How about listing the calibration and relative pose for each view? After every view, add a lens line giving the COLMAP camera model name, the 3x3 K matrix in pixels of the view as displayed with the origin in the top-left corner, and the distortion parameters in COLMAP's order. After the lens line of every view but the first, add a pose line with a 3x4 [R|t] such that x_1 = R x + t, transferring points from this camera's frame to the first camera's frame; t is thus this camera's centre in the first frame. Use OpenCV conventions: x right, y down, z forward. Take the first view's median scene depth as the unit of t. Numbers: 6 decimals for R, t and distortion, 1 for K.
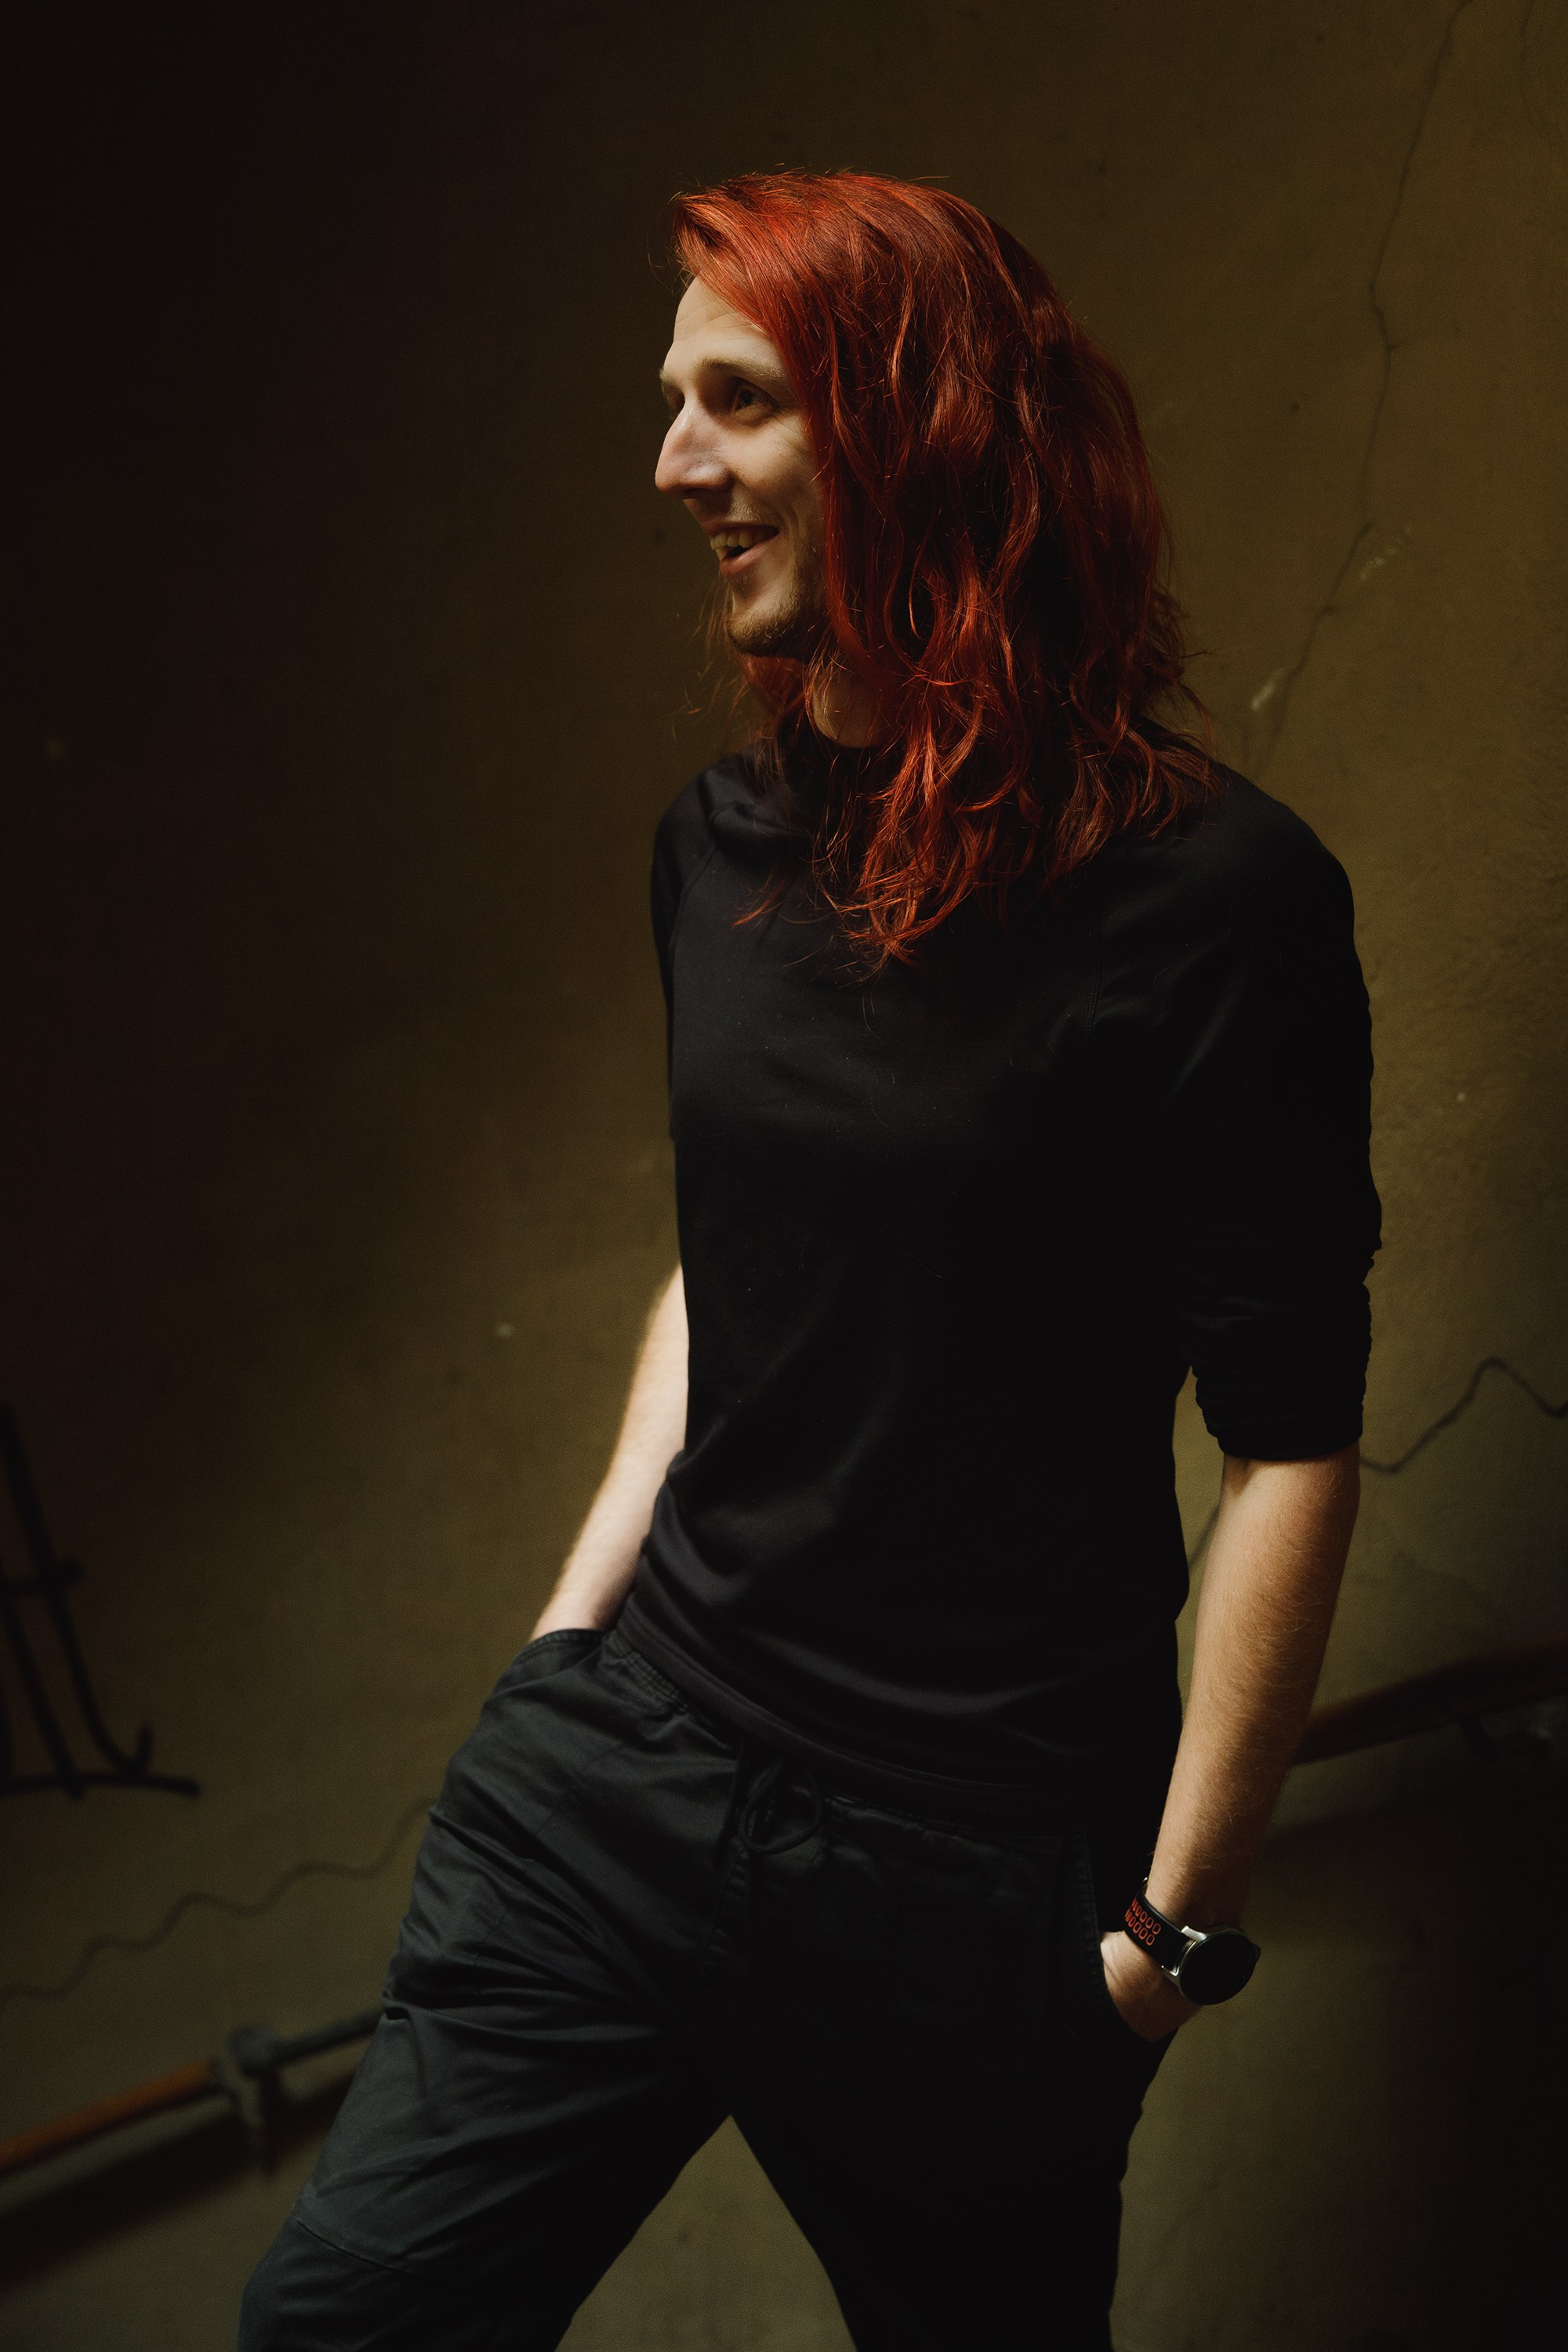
lens RADIAL K [[2489.0, 0, 772.7], [0, 2489.0, 1173.8], [0, 0, 1]] dist [0.080200, 0.000000]
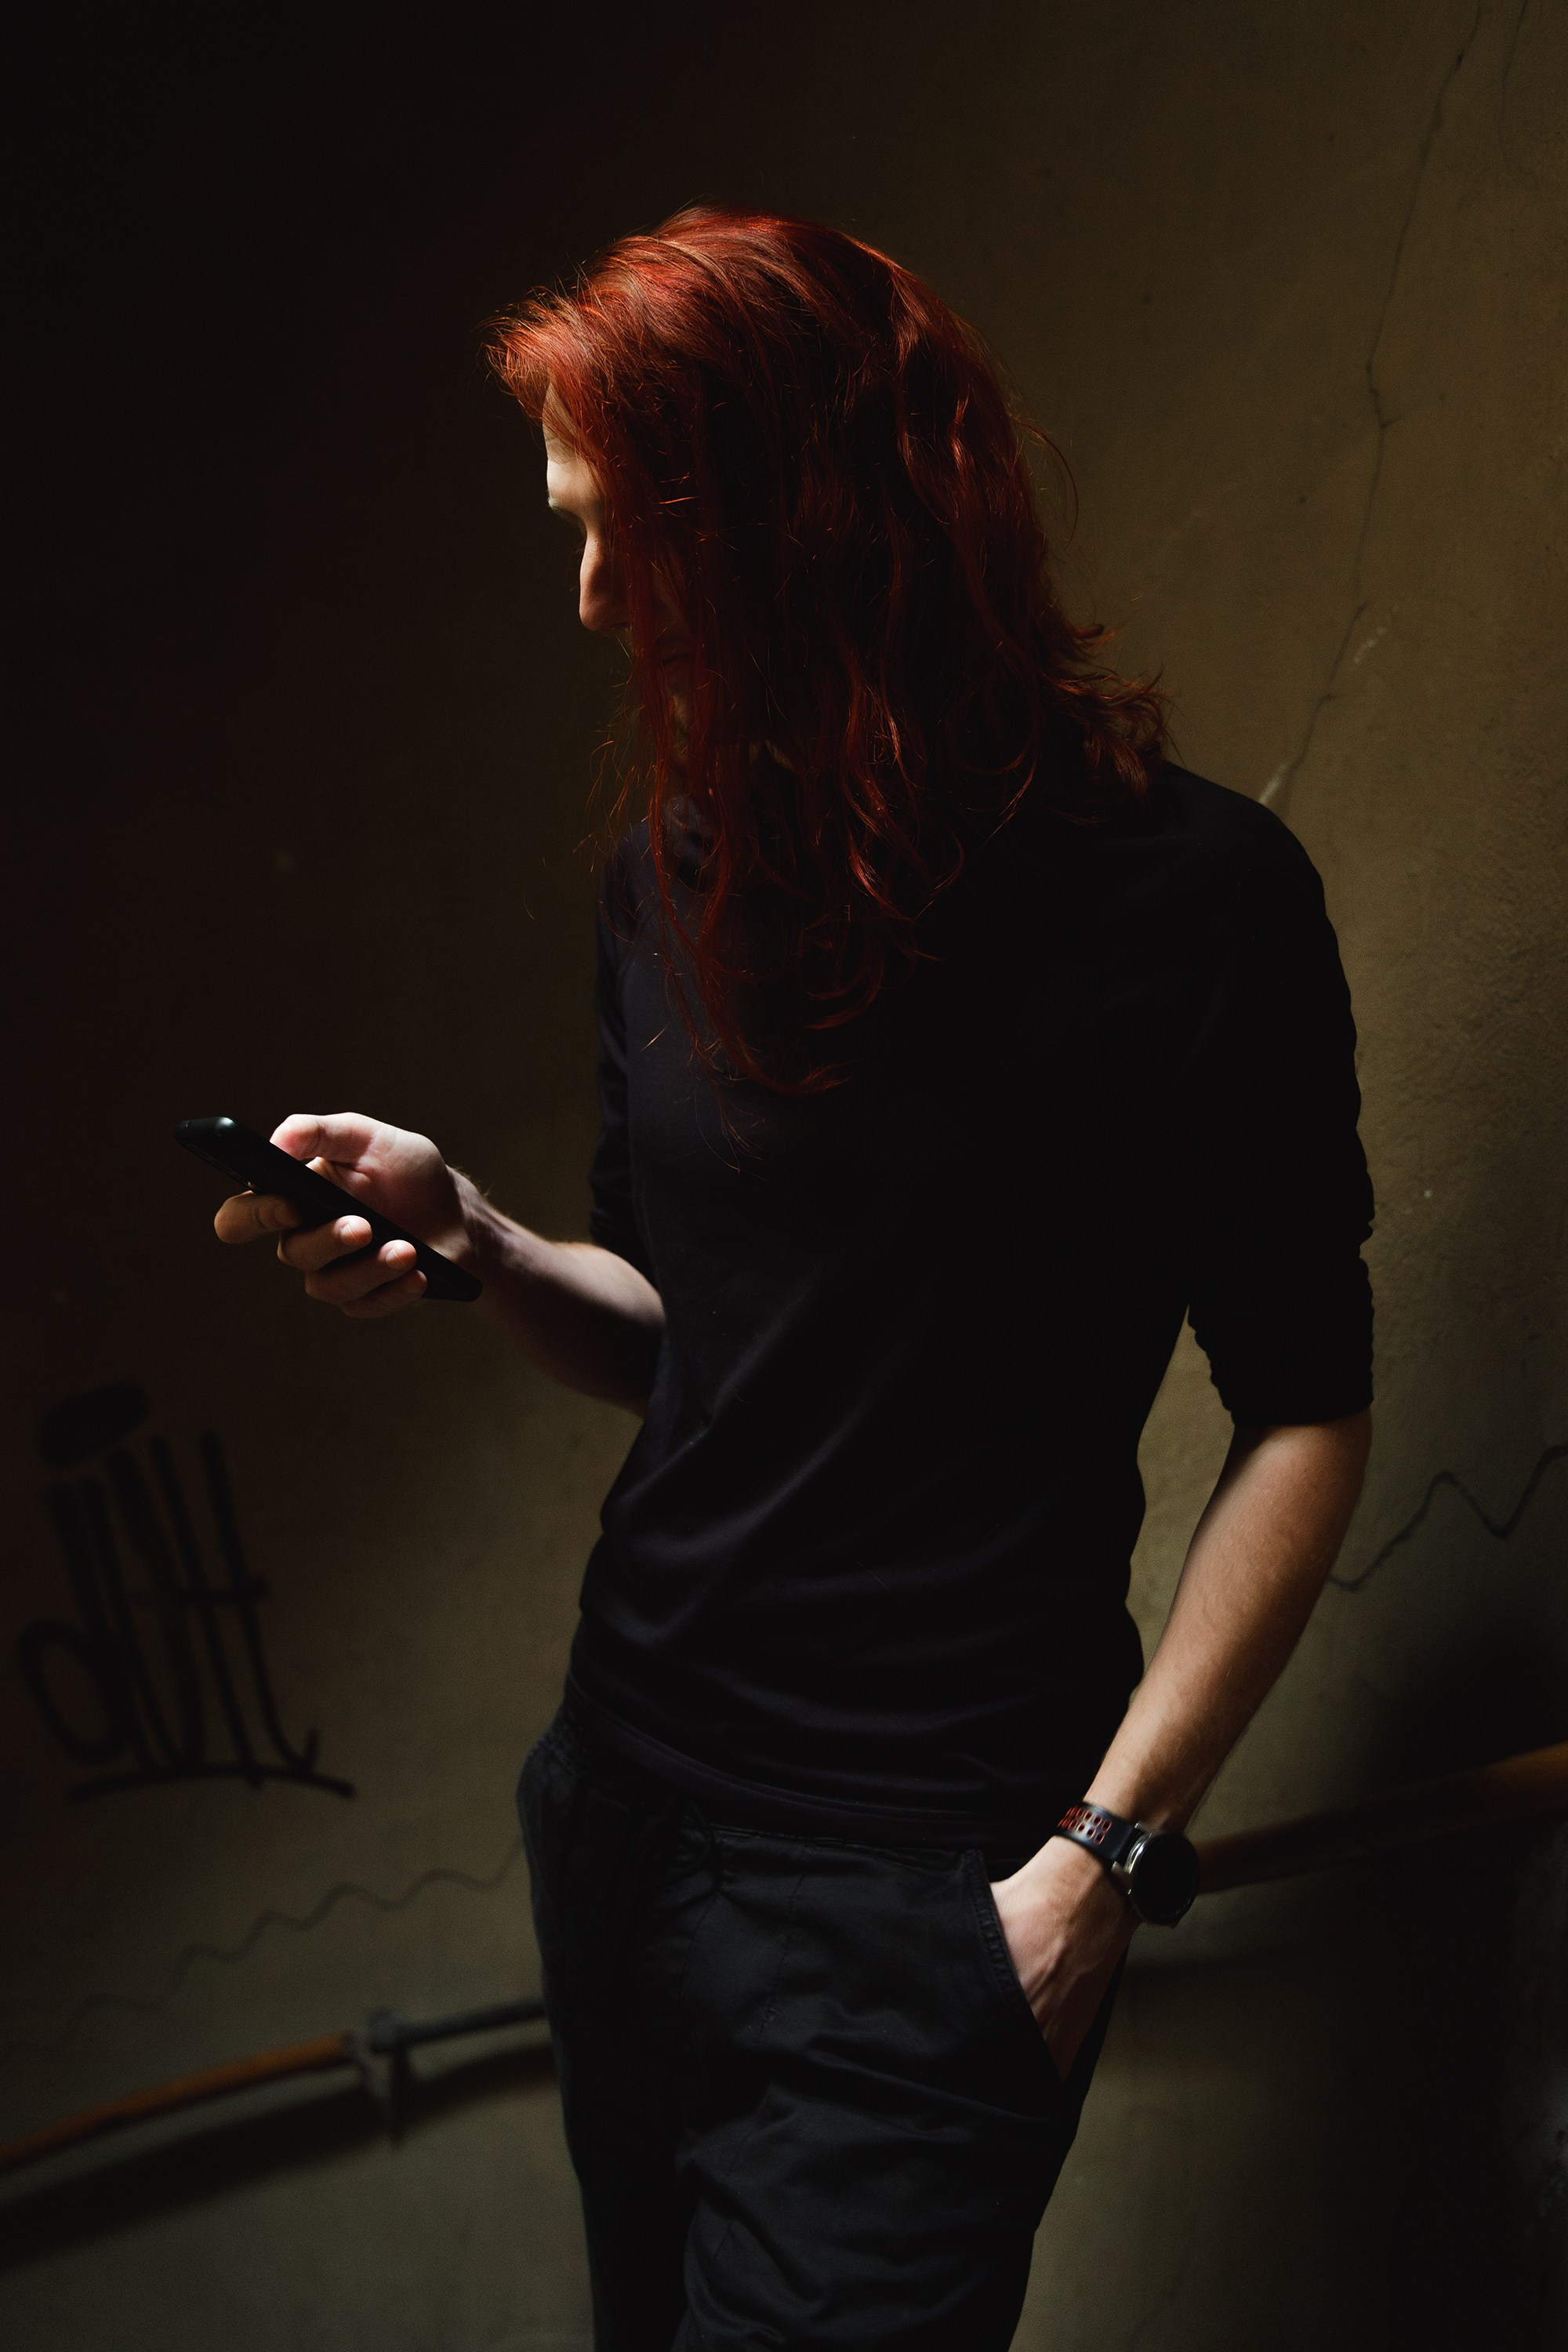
lens RADIAL K [[2029.4, 0, 803.1], [0, 2029.4, 1186.7], [0, 0, 1]] dist [-0.016644, 0.004723]
pose [[0.988594, 0.068372, -0.134189, 0.141102], [-0.077588, 0.994885, -0.064691, 0.034224], [0.129079, 0.074365, 0.988842, 0.205364]]
